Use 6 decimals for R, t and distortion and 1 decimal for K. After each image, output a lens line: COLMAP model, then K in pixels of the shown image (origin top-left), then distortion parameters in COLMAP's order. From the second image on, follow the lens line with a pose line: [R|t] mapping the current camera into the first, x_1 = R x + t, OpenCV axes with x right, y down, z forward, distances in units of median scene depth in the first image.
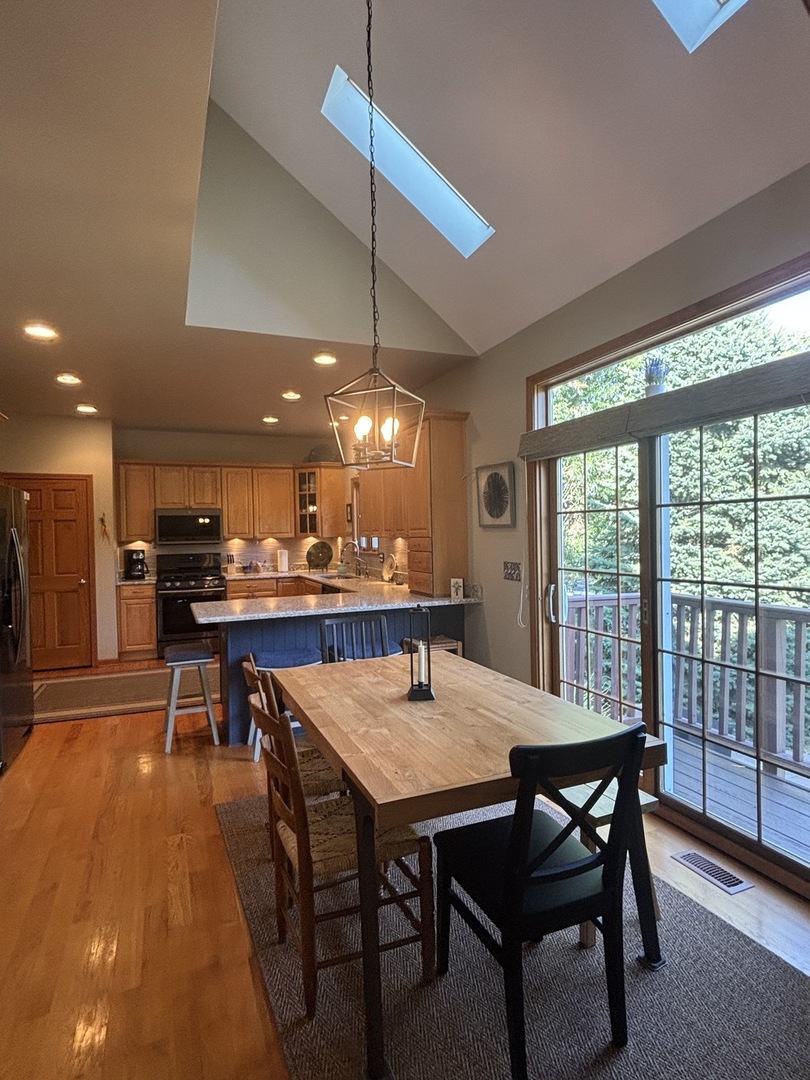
lens RADIAL K [[573.4, 0, 405.0], [0, 573.4, 537.3], [0, 0, 1]] dist [0.010598, -0.004953]
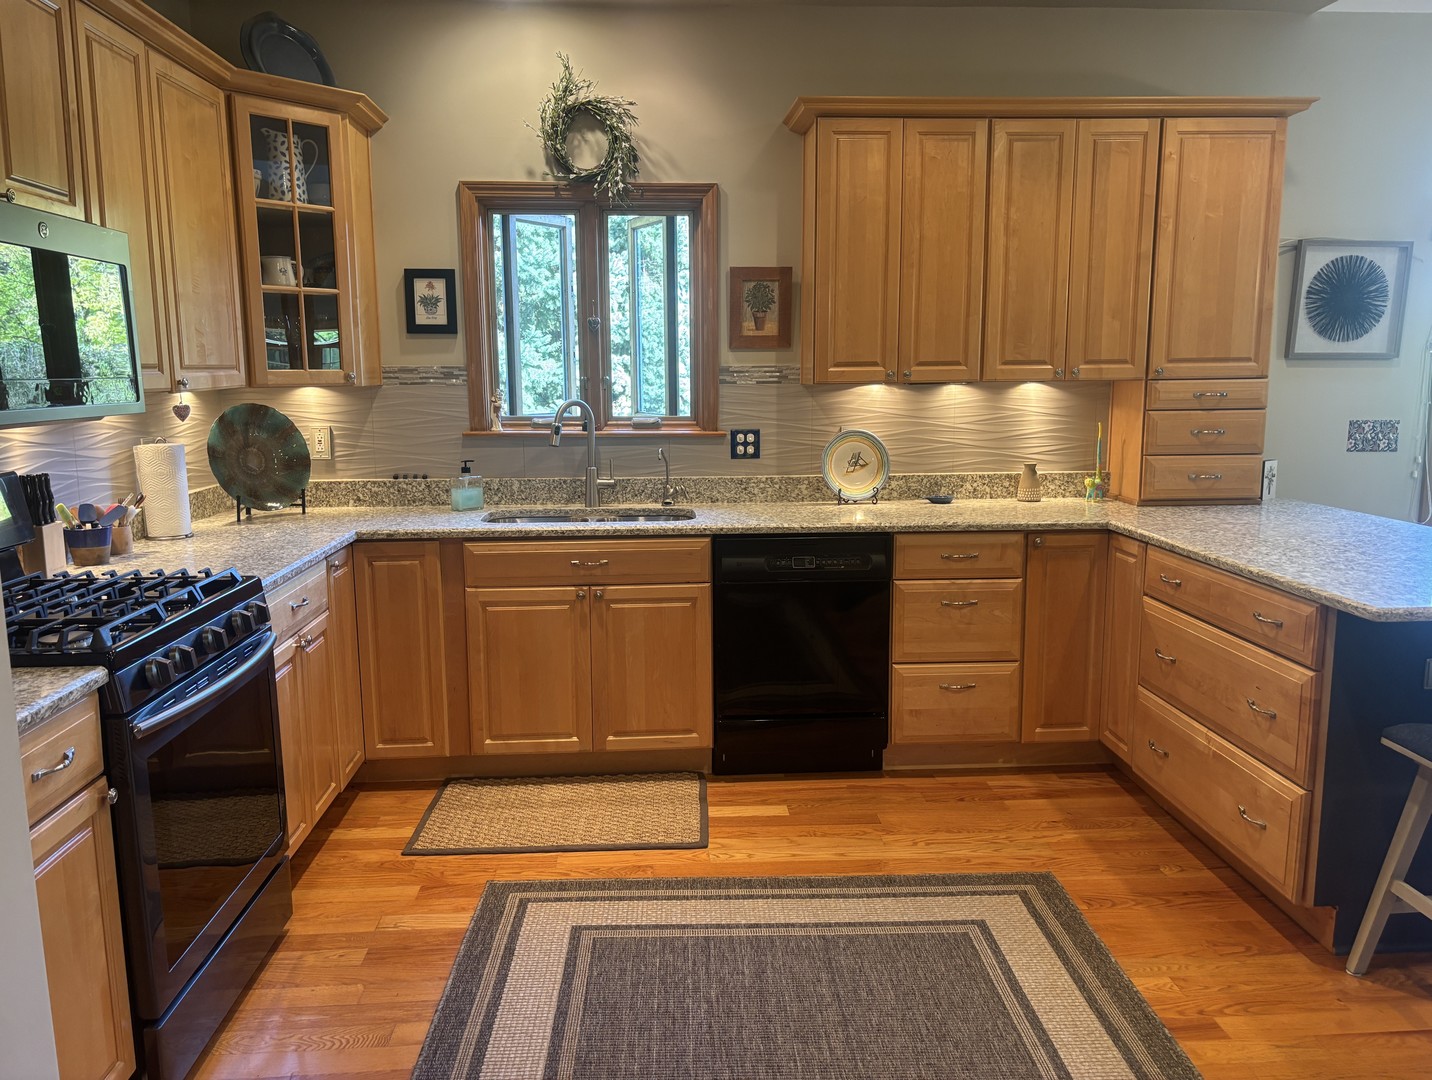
lens RADIAL K [[1092.4, 0, 710.5], [0, 1092.4, 534.8], [0, 0, 1]] dist [0.058475, -0.060261]
pose [[0.332540, -0.128658, 0.934272, -0.691221], [0.008443, 0.991017, 0.133467, 0.002009], [-0.943052, -0.036495, 0.330639, 0.794983]]
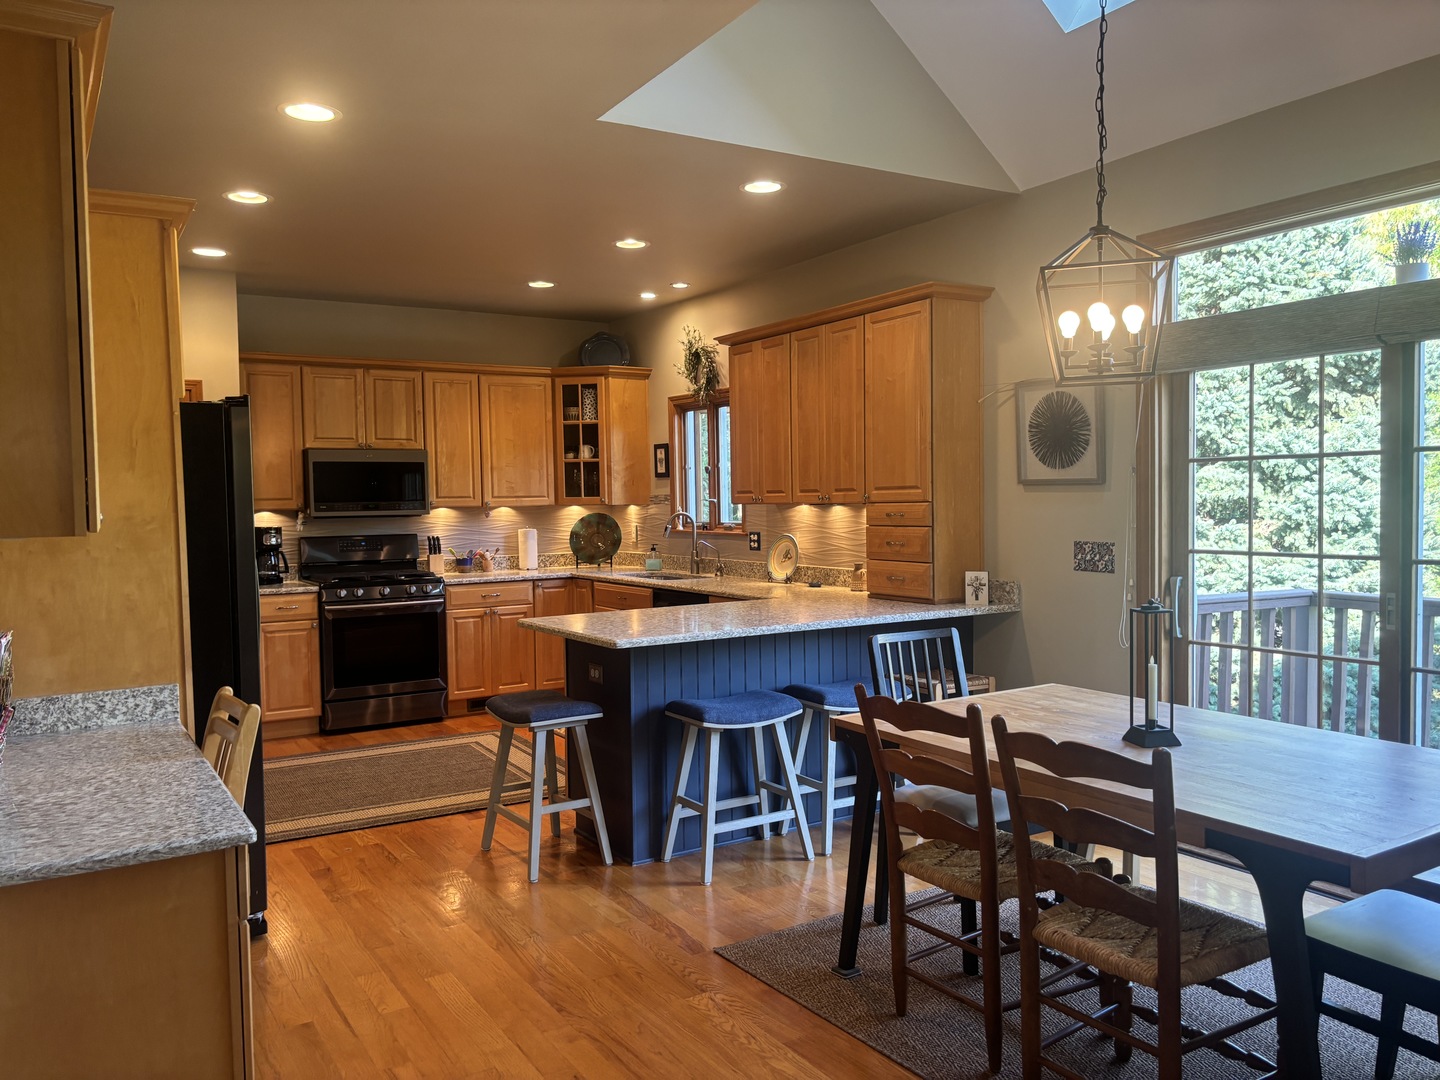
lens RADIAL K [[1088.8, 0, 725.9], [0, 1088.8, 545.8], [0, 0, 1]] dist [0.058669, -0.079299]
pose [[0.986640, -0.004957, 0.162843, -0.243072], [-0.000344, 0.999471, 0.032507, 0.006440], [-0.162918, -0.032129, 0.986116, -0.048421]]
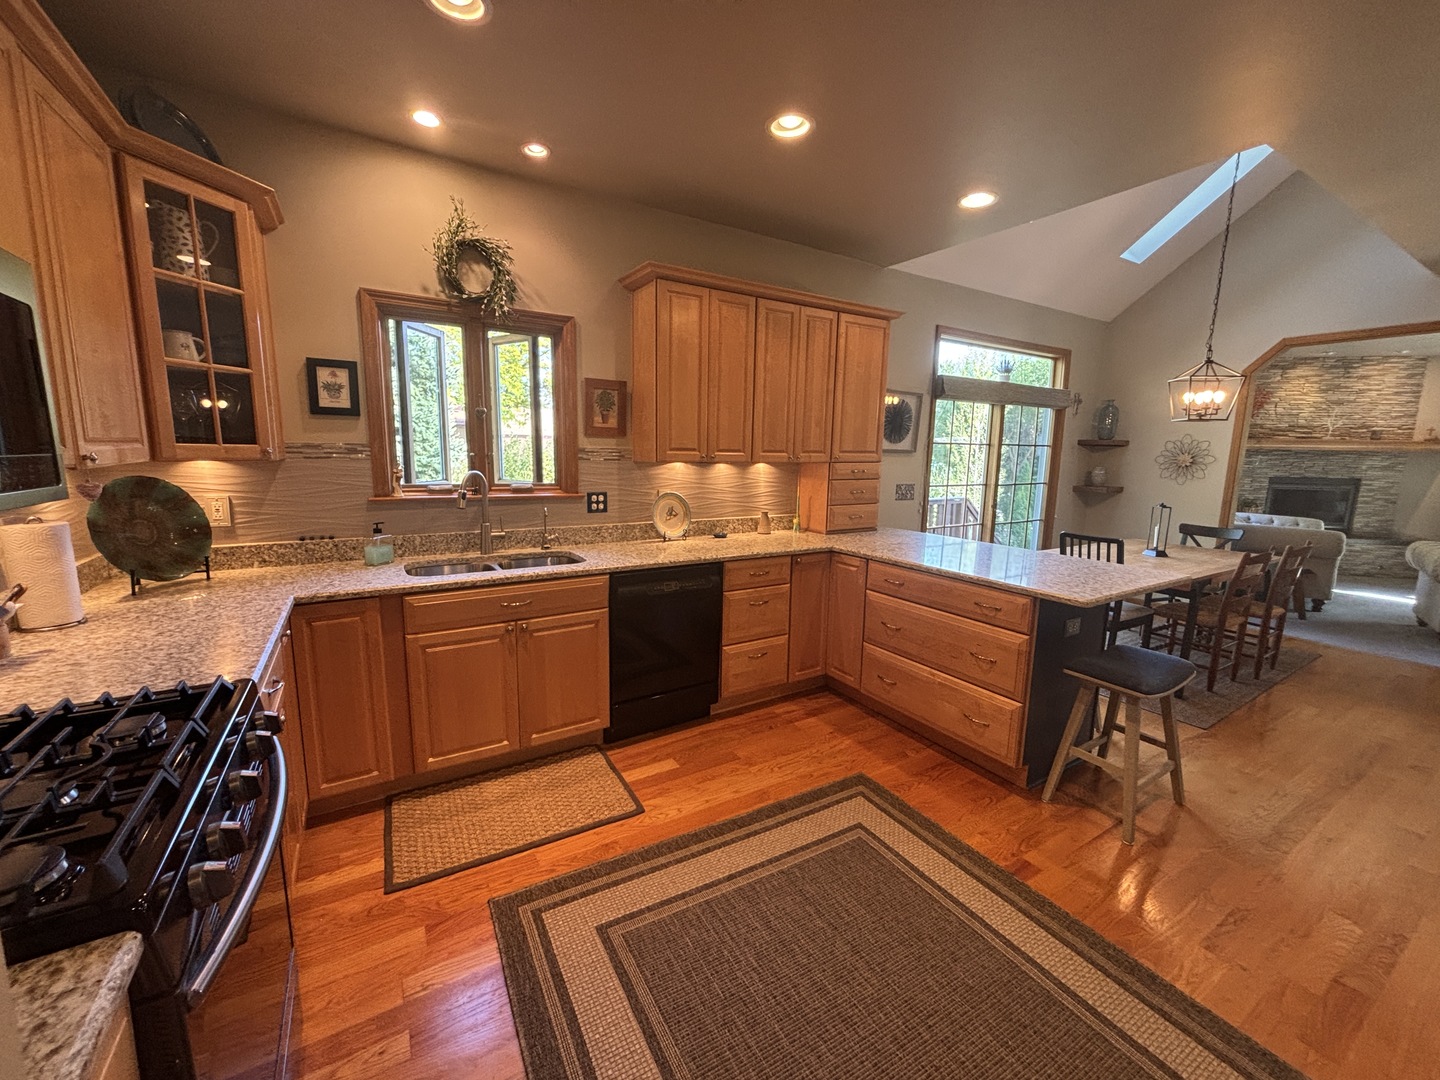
lens RADIAL K [[581.3, 0, 718.1], [0, 581.3, 538.4], [0, 0, 1]] dist [-0.000534, 0.001404]
pose [[-0.152403, -0.137197, 0.978749, -0.565310], [-0.007162, 0.990445, 0.137722, -0.003449], [-0.988293, 0.013980, -0.151929, 0.974398]]
